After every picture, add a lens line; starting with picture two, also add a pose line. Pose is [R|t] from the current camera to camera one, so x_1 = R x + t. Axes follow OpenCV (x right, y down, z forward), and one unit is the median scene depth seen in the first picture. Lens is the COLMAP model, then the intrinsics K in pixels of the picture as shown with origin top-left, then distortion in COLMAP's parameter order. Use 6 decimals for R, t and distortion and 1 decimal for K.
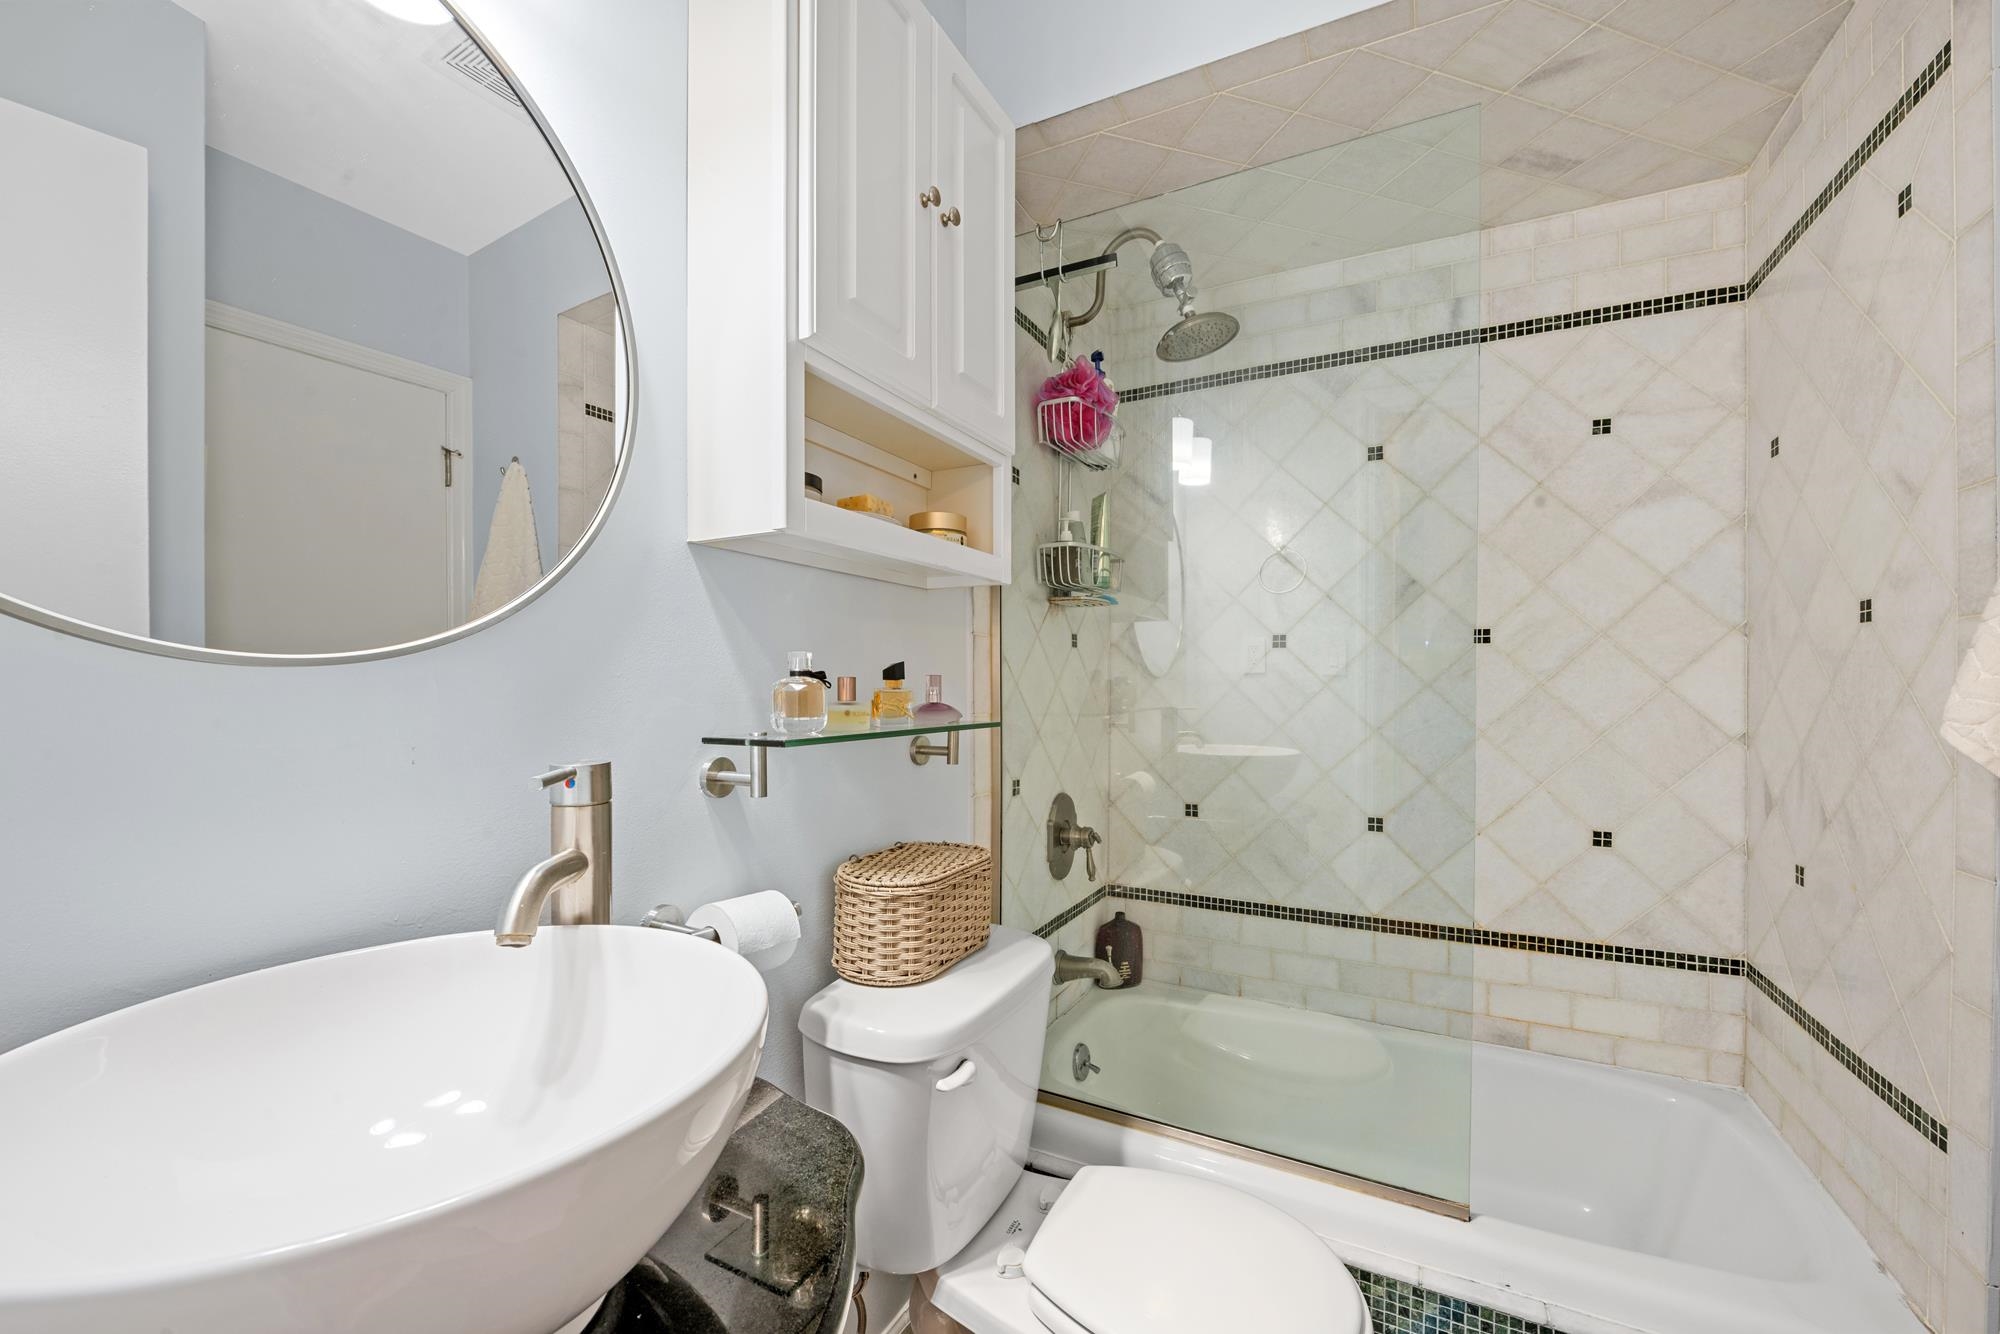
lens RADIAL K [[801.9, 0, 1002.7], [0, 801.9, 681.8], [0, 0, 1]] dist [-0.015434, 0.004296]
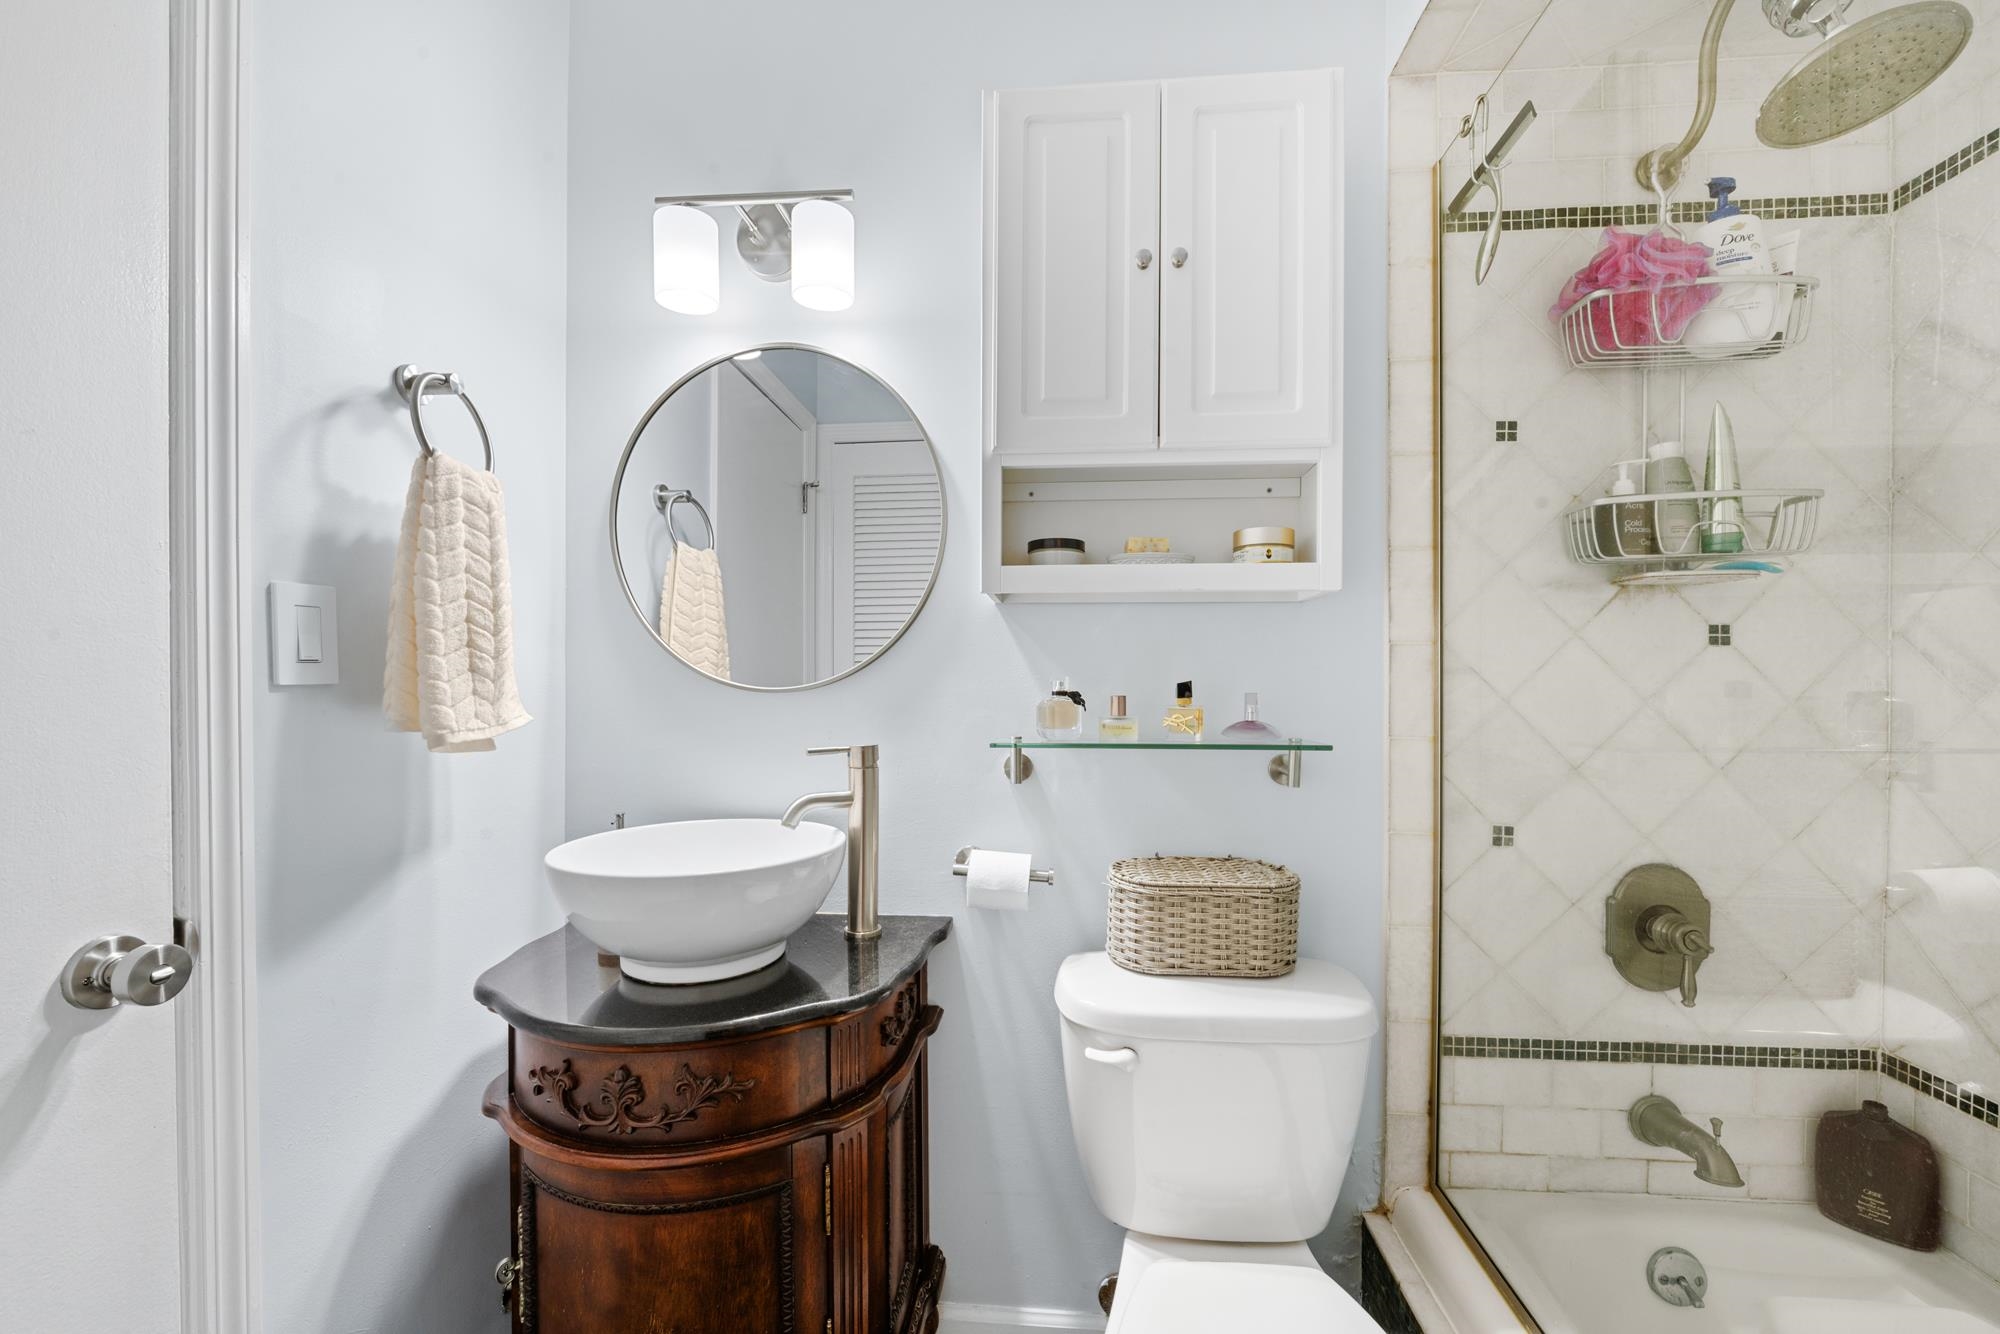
lens RADIAL K [[801.9, 0, 1002.8], [0, 801.9, 678.0], [0, 0, 1]] dist [-0.015434, 0.004296]
pose [[0.370960, -0.009105, -0.928604, 0.722152], [0.001883, 0.999957, -0.009052, -0.018137], [0.928647, 0.001610, 0.370962, 0.347297]]
